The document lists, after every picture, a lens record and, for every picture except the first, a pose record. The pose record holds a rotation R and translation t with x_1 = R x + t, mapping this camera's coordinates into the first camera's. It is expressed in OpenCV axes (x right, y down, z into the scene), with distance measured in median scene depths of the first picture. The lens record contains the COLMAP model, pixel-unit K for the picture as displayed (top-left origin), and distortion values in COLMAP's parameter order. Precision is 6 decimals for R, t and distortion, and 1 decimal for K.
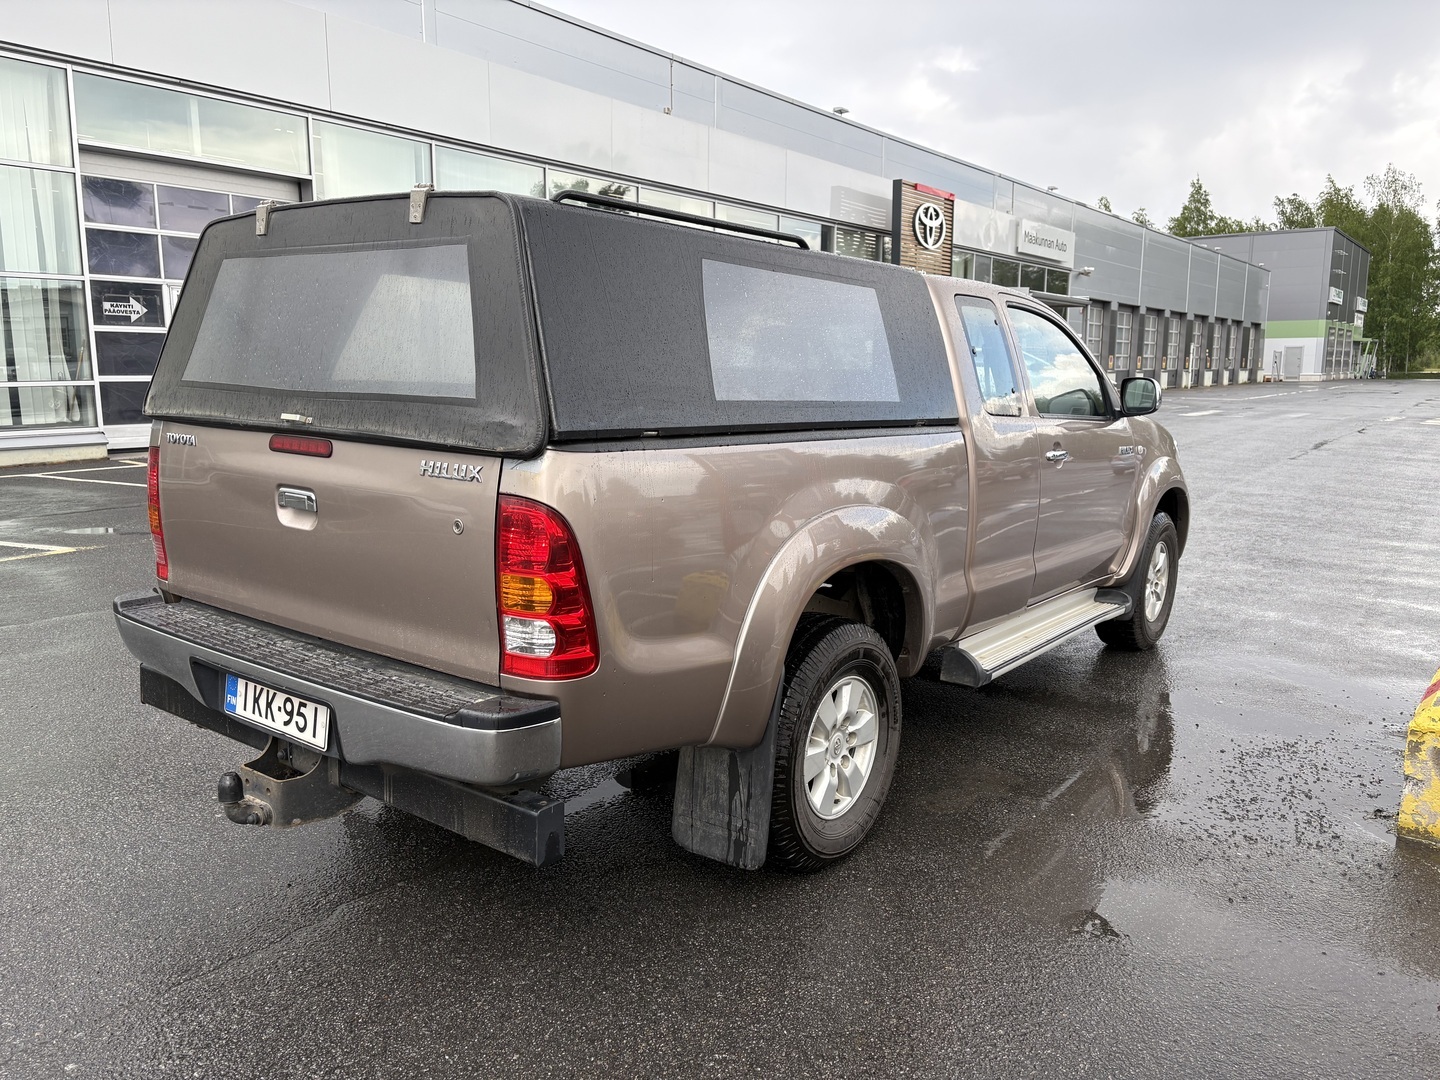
lens RADIAL K [[1093.2, 0, 716.9], [0, 1093.2, 539.5], [0, 0, 1]] dist [0.002286, 0.000397]
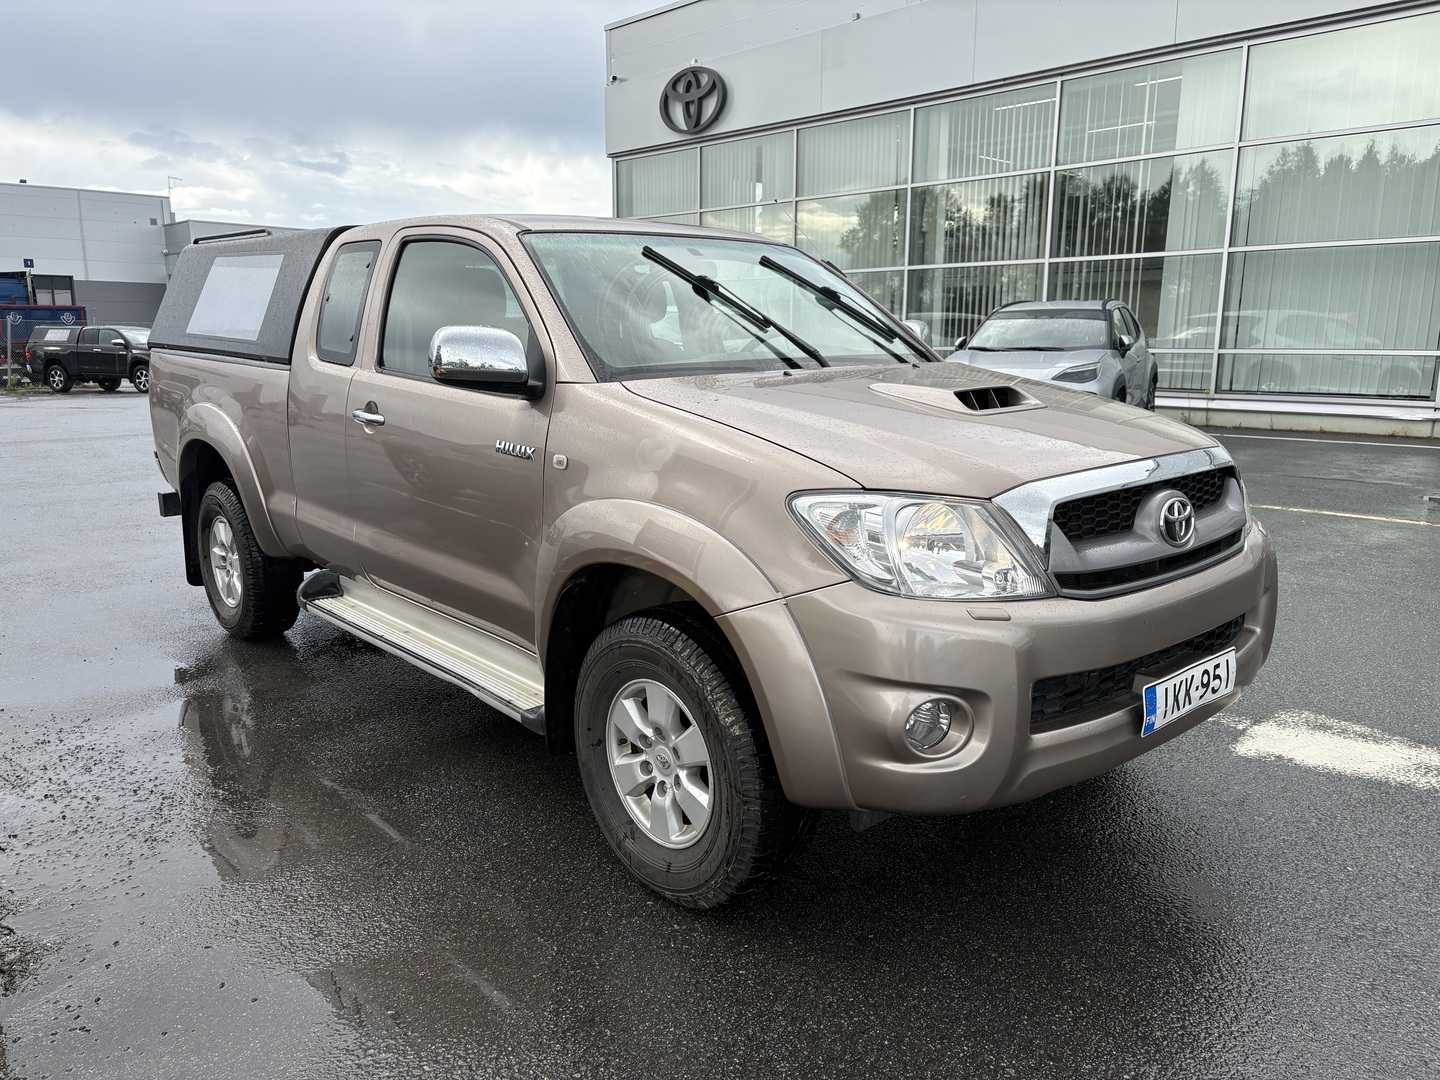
lens RADIAL K [[1093.2, 0, 715.0], [0, 1093.2, 543.2], [0, 0, 1]] dist [0.002286, 0.000397]
pose [[-0.181385, 0.186558, -0.965554, 1.119697], [-0.168745, 0.961374, 0.217450, -0.217423], [0.968826, 0.202375, -0.142899, 1.430319]]
